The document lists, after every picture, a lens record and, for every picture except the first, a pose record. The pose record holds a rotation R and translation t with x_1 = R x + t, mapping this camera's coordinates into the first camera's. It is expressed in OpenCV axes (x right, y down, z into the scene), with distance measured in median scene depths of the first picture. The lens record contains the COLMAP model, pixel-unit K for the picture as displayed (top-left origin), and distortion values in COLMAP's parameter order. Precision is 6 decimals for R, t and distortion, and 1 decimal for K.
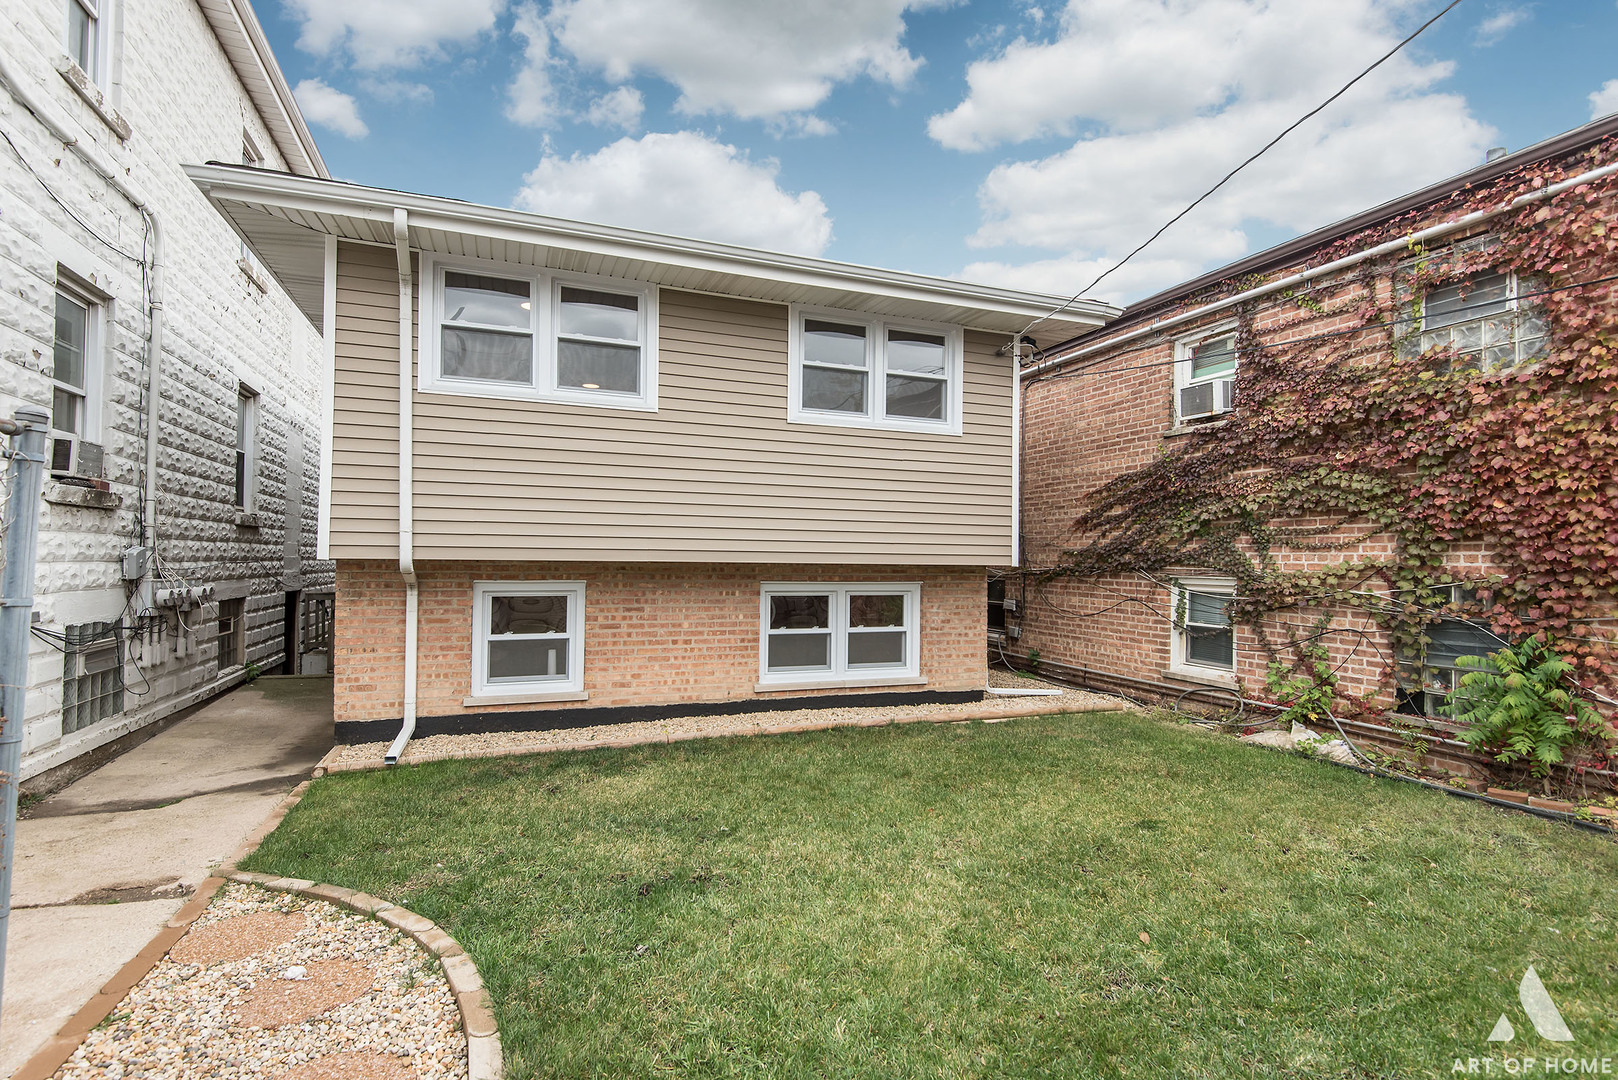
lens RADIAL K [[803.0, 0, 803.3], [0, 803.0, 545.3], [0, 0, 1]] dist [-0.002367, -0.000649]
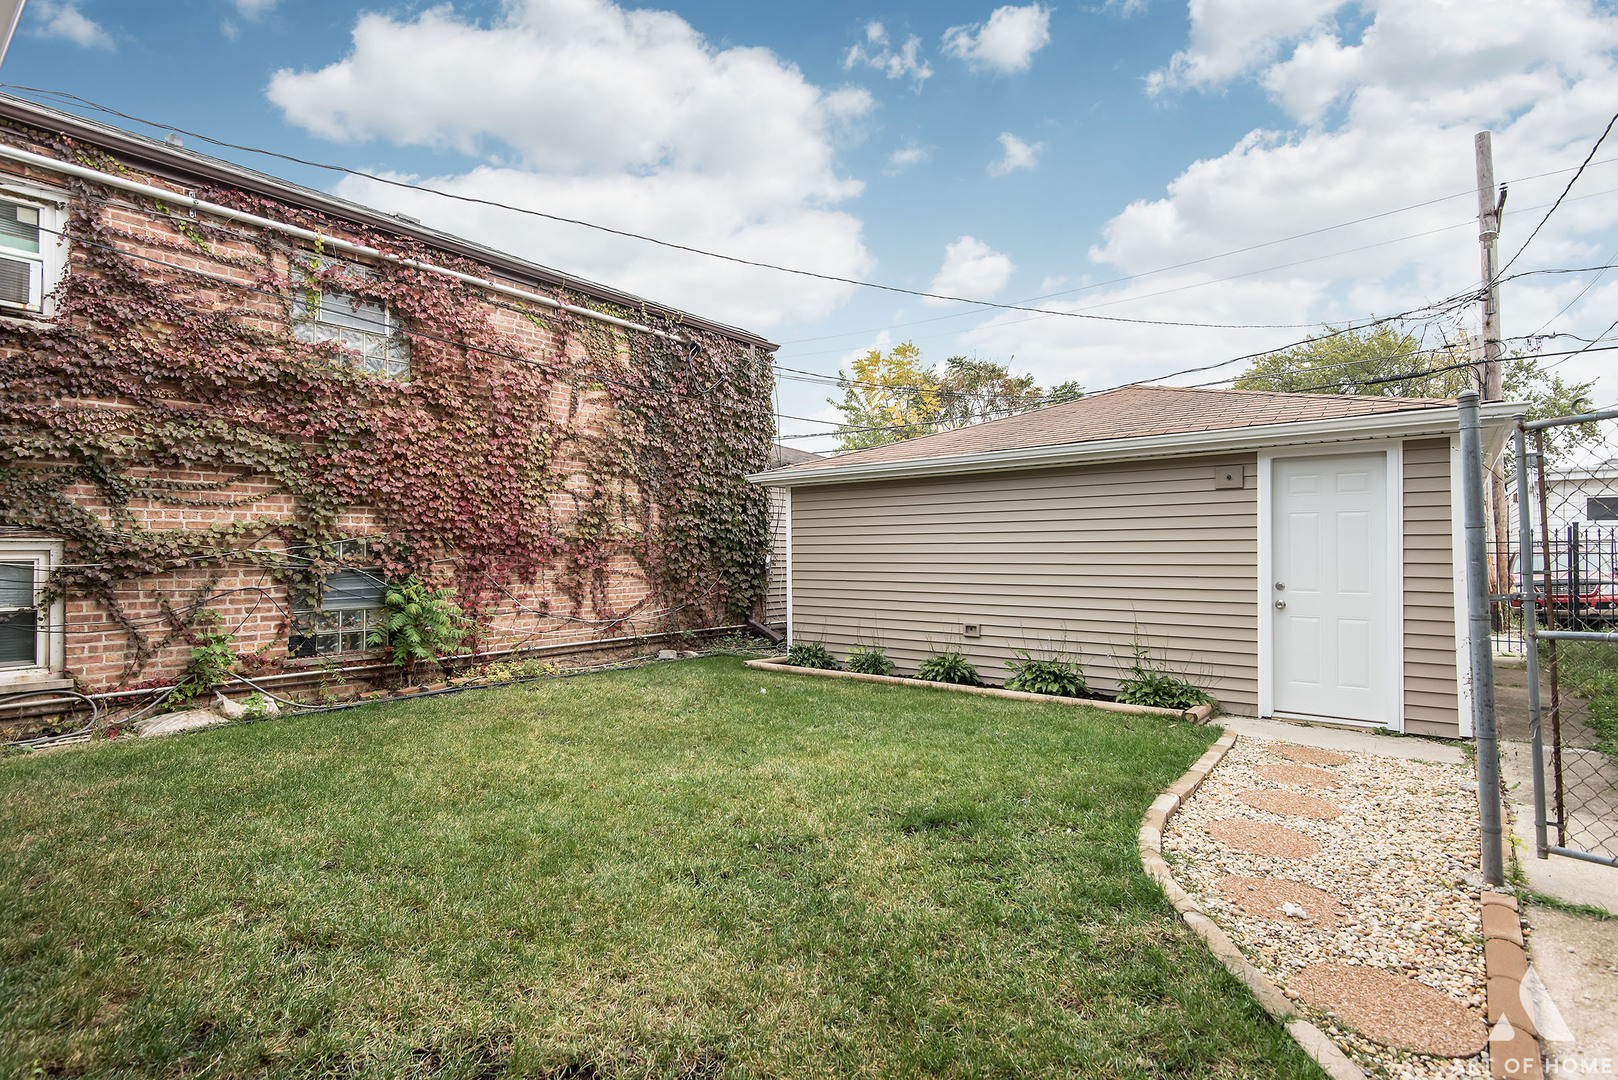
lens RADIAL K [[803.0, 0, 800.8], [0, 803.0, 534.6], [0, 0, 1]] dist [-0.002367, -0.000649]
pose [[-0.510251, 0.002540, 0.860022, -0.520040], [-0.018837, 0.999723, -0.014129, 0.038713], [-0.859819, -0.023410, -0.510062, 0.900791]]
